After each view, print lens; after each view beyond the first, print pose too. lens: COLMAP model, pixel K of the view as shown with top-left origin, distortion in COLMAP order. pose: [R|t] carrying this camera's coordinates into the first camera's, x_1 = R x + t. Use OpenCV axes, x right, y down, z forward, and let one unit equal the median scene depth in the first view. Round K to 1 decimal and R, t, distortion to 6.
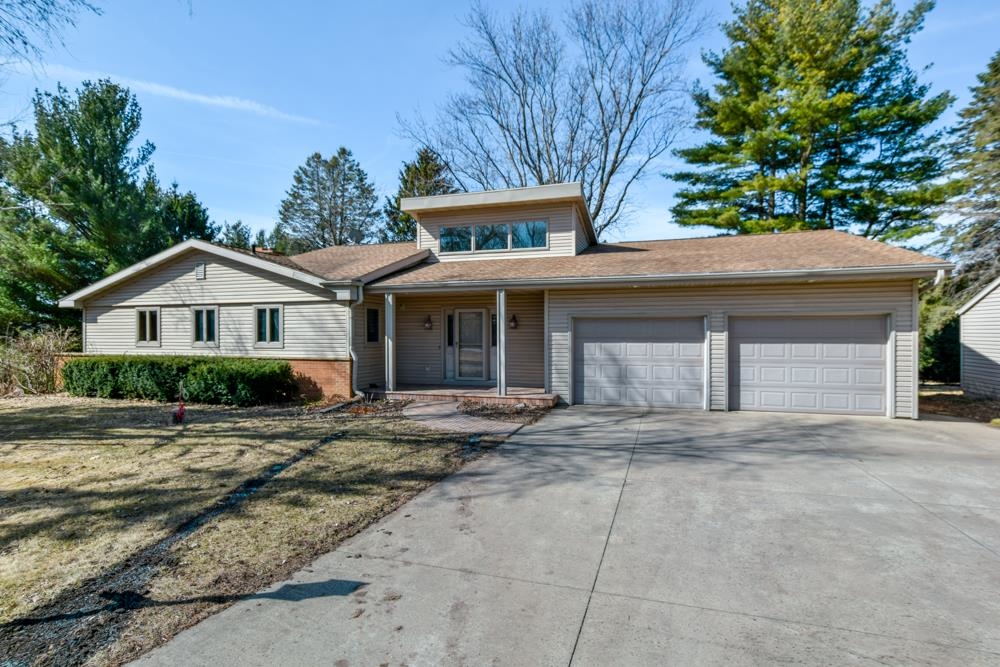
lens RADIAL K [[506.3, 0, 504.4], [0, 506.3, 334.7], [0, 0, 1]] dist [-0.005854, 0.003917]
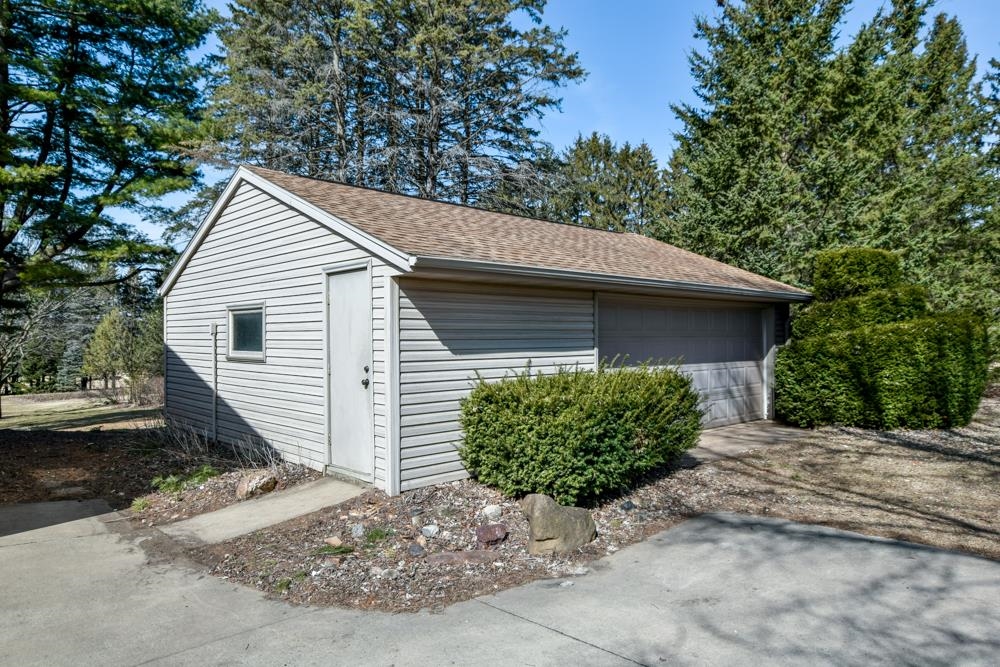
lens RADIAL K [[638.0, 0, 524.3], [0, 638.0, 345.6], [0, 0, 1]] dist [-0.003231, 0.000283]
pose [[0.453296, -0.011016, 0.891292, 0.416414], [0.003295, 0.999938, 0.010683, 0.011241], [-0.891354, -0.001906, 0.453304, 0.278393]]
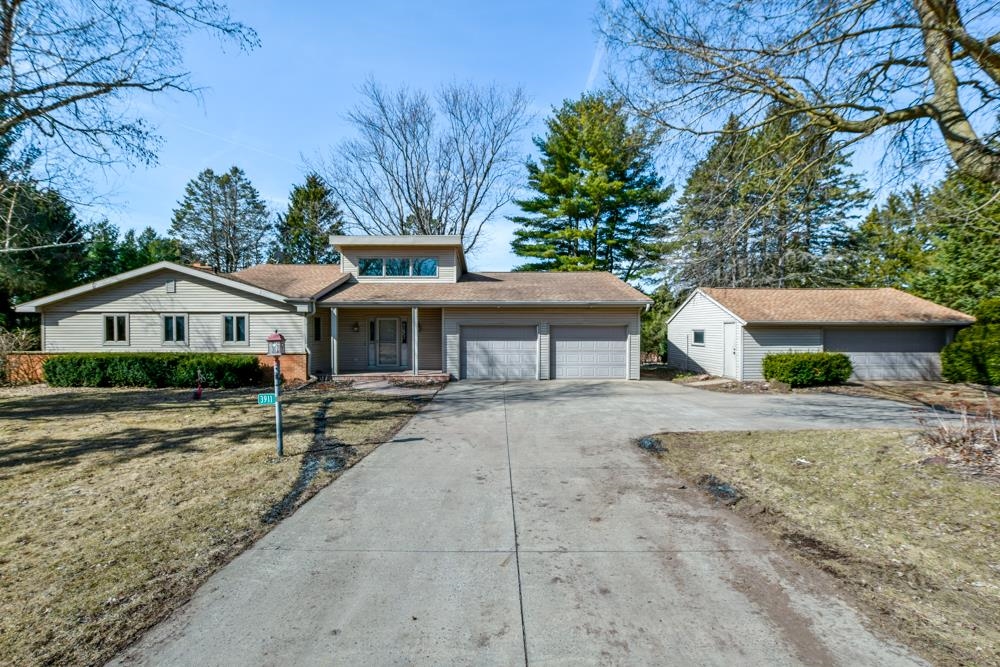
lens RADIAL K [[429.5, 0, 502.1], [0, 429.5, 333.3], [0, 0, 1]] dist [-0.014539, 0.001445]
pose [[0.952365, -0.000101, 0.304959, -0.123121], [-0.001830, 0.999980, 0.006044, -0.013489], [-0.304954, -0.006315, 0.952346, -0.267906]]
